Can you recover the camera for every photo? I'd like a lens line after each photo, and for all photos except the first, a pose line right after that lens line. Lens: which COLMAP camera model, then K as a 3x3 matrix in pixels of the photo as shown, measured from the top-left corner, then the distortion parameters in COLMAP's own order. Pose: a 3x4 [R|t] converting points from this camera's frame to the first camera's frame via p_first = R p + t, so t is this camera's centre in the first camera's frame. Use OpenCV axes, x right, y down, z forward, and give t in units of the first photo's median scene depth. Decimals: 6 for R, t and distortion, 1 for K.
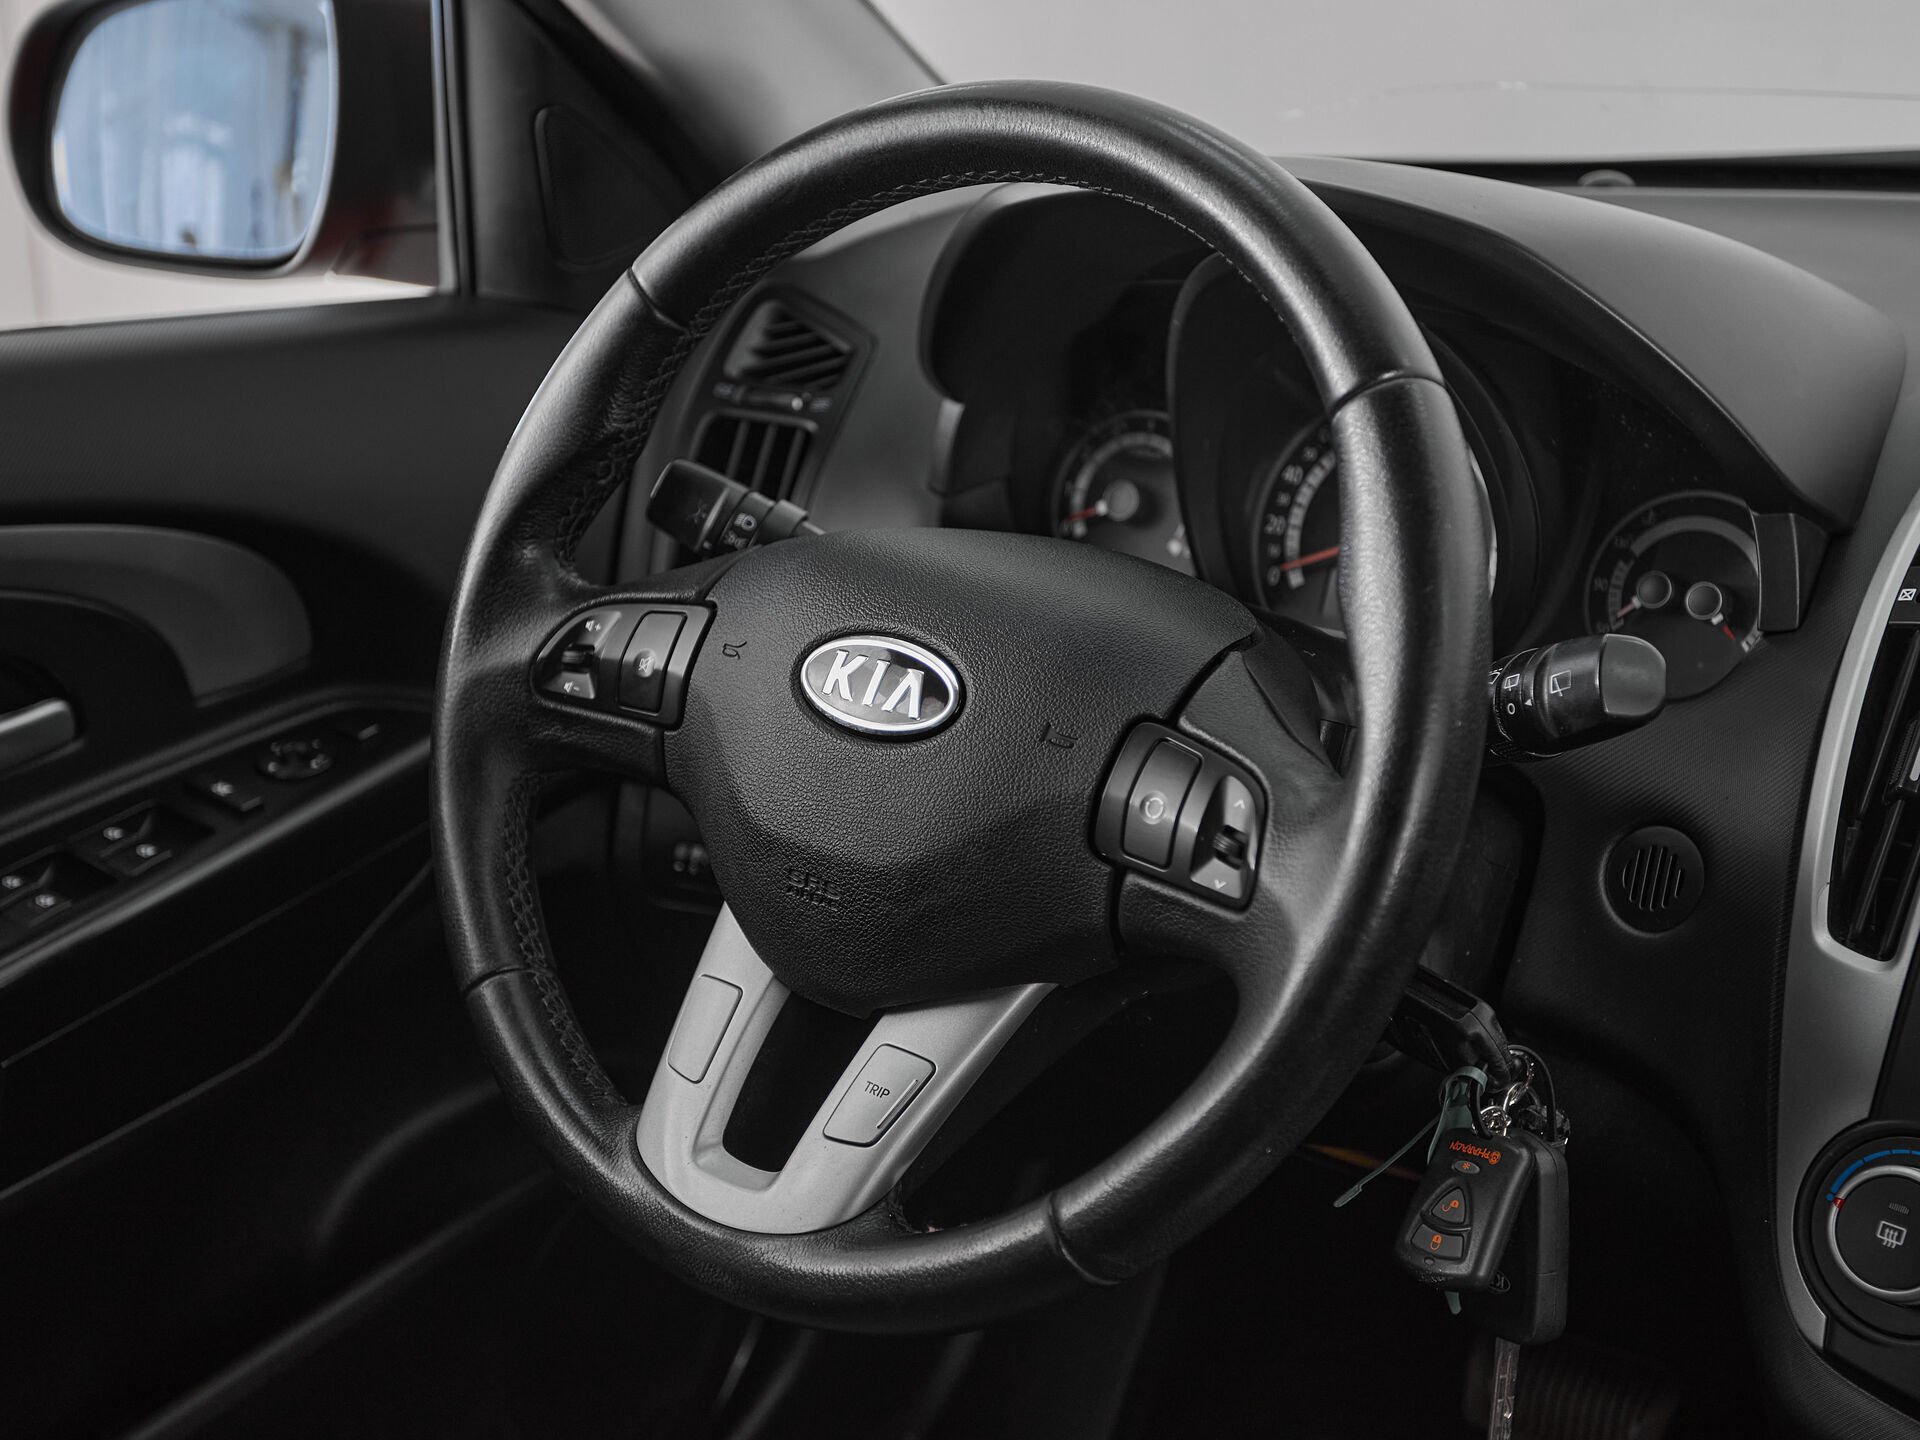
lens RADIAL K [[2601.4, 0, 906.2], [0, 2601.4, 718.7], [0, 0, 1]] dist [0.037435, 0.106491]
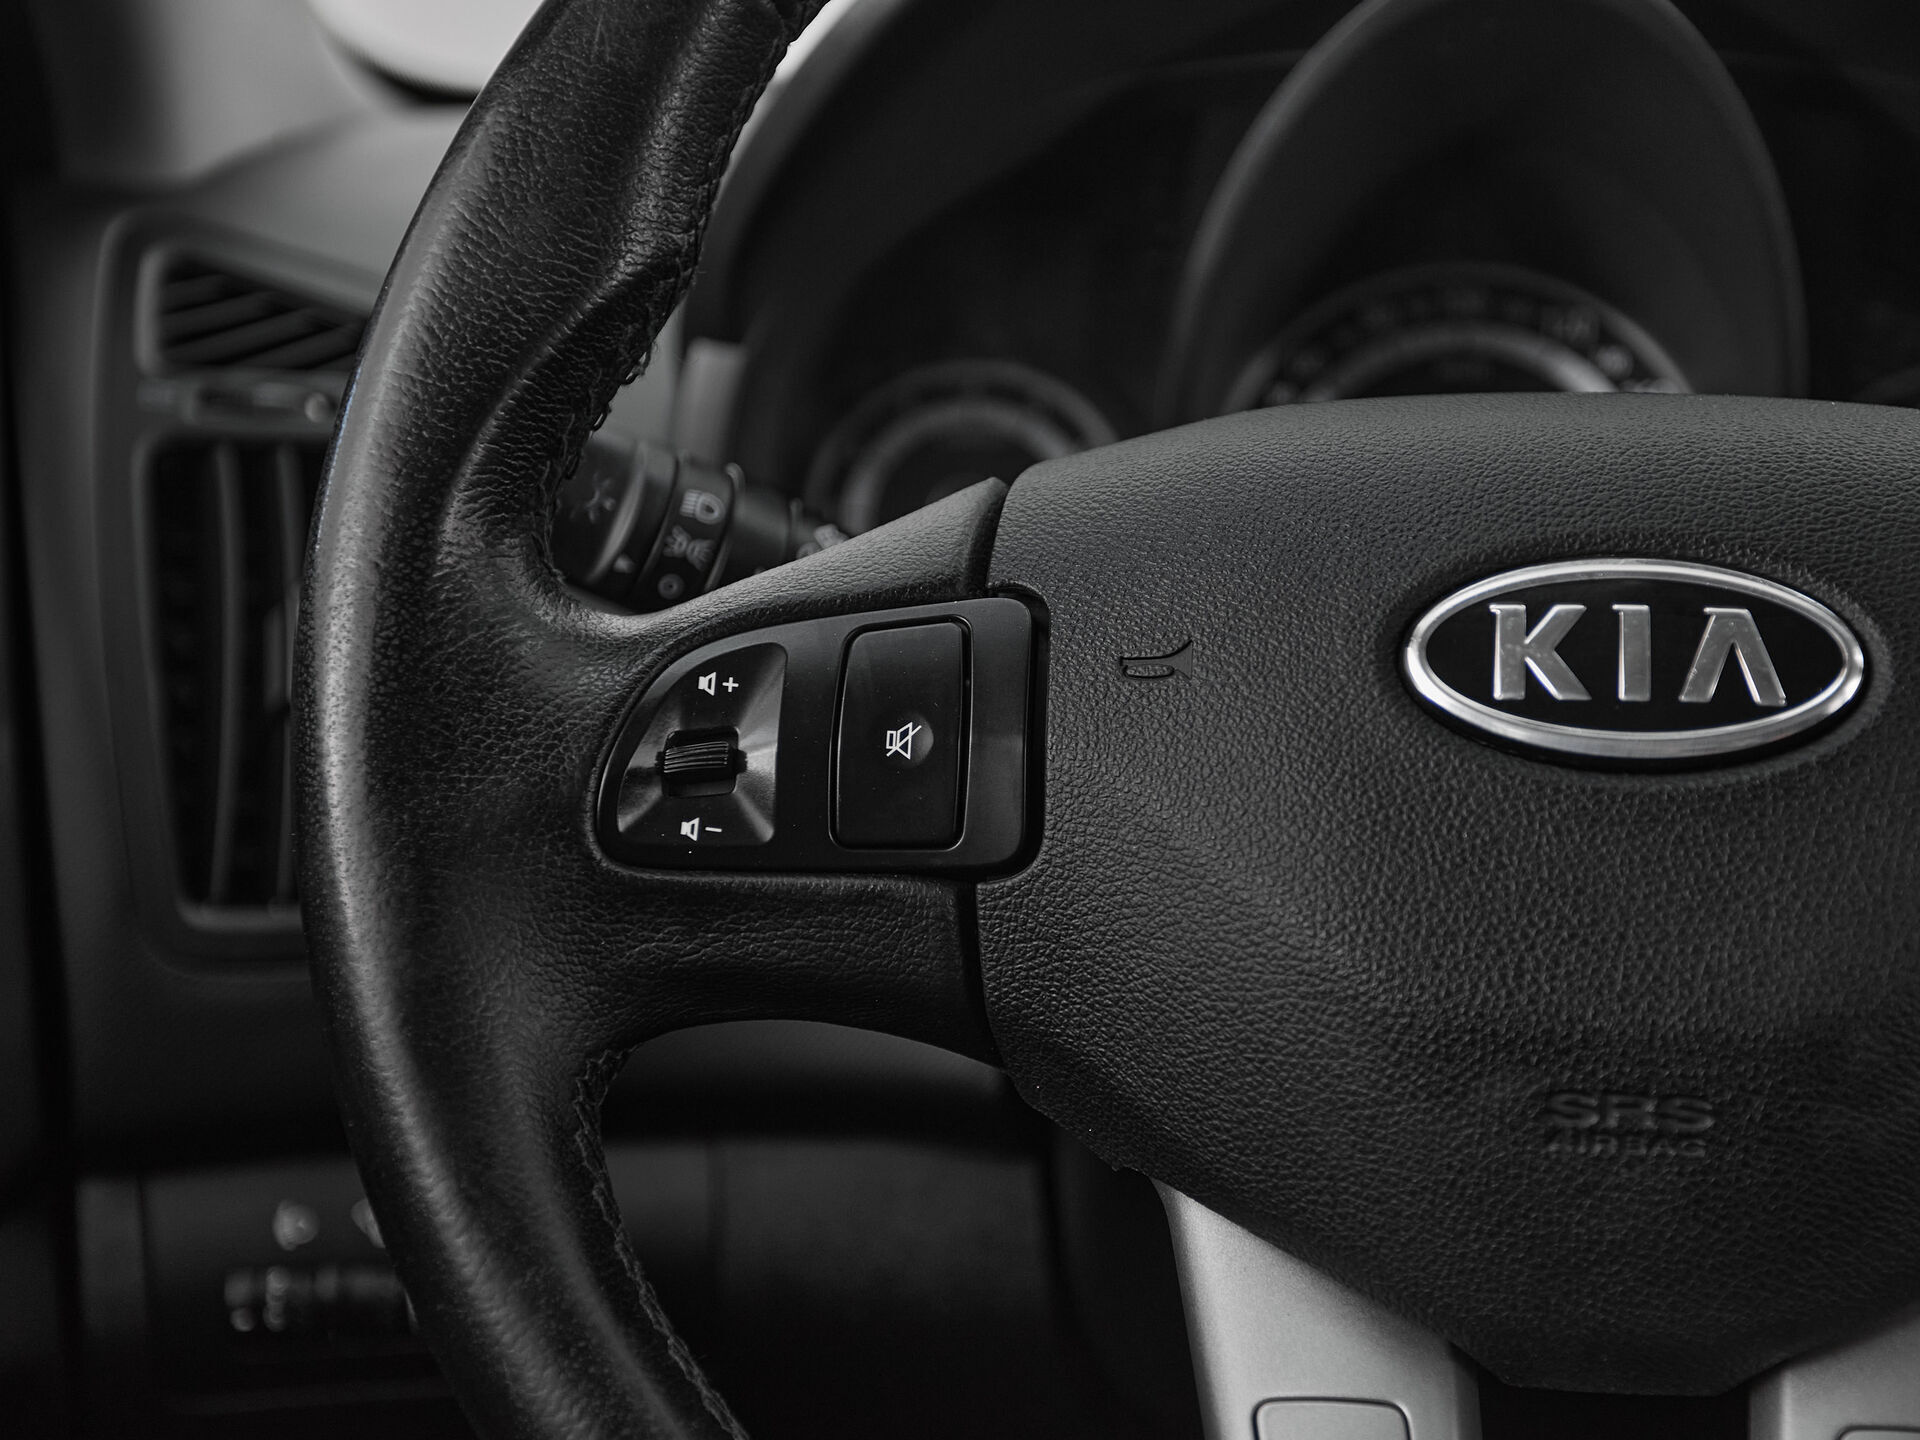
lens RADIAL K [[3046.4, 0, 960.0], [0, 3046.4, 720.0], [0, 0, 1]] dist [-0.044568, 0.002144]
pose [[0.839237, -0.108485, 0.532833, -0.383856], [0.175592, 0.981468, -0.076739, 0.017658], [-0.514634, 0.157963, 0.842733, 0.592864]]
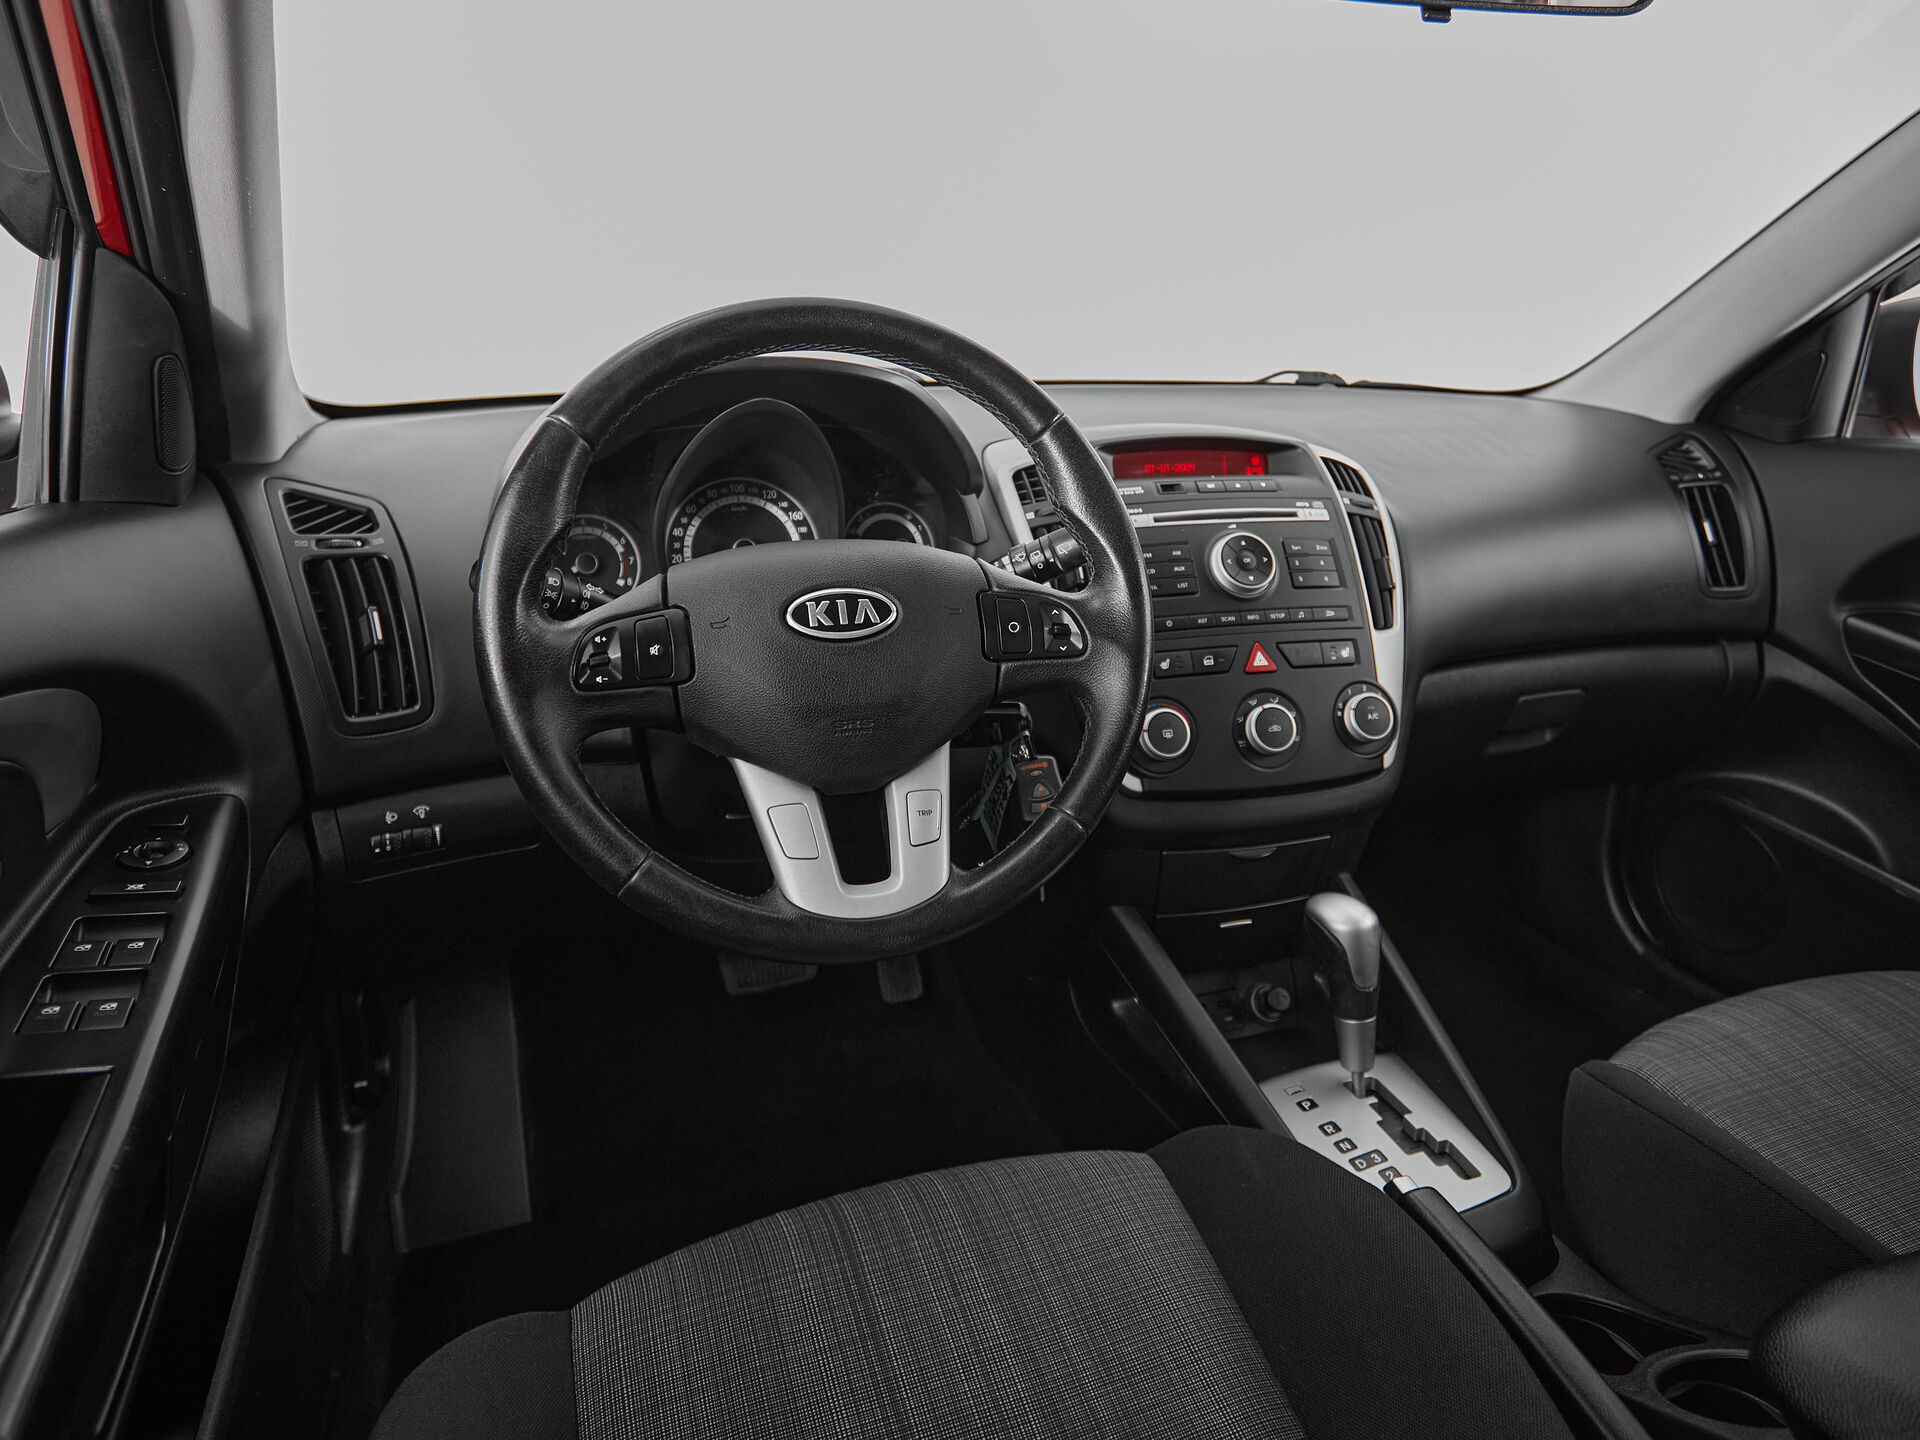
lens RADIAL K [[1190.8, 0, 982.8], [0, 1190.8, 660.1], [0, 0, 1]] dist [0.004398, -0.000093]
pose [[0.516678, -0.218627, 0.827796, -0.649095], [0.259163, 0.961427, 0.092160, -0.031958], [-0.816014, 0.166917, 0.553408, 0.439138]]
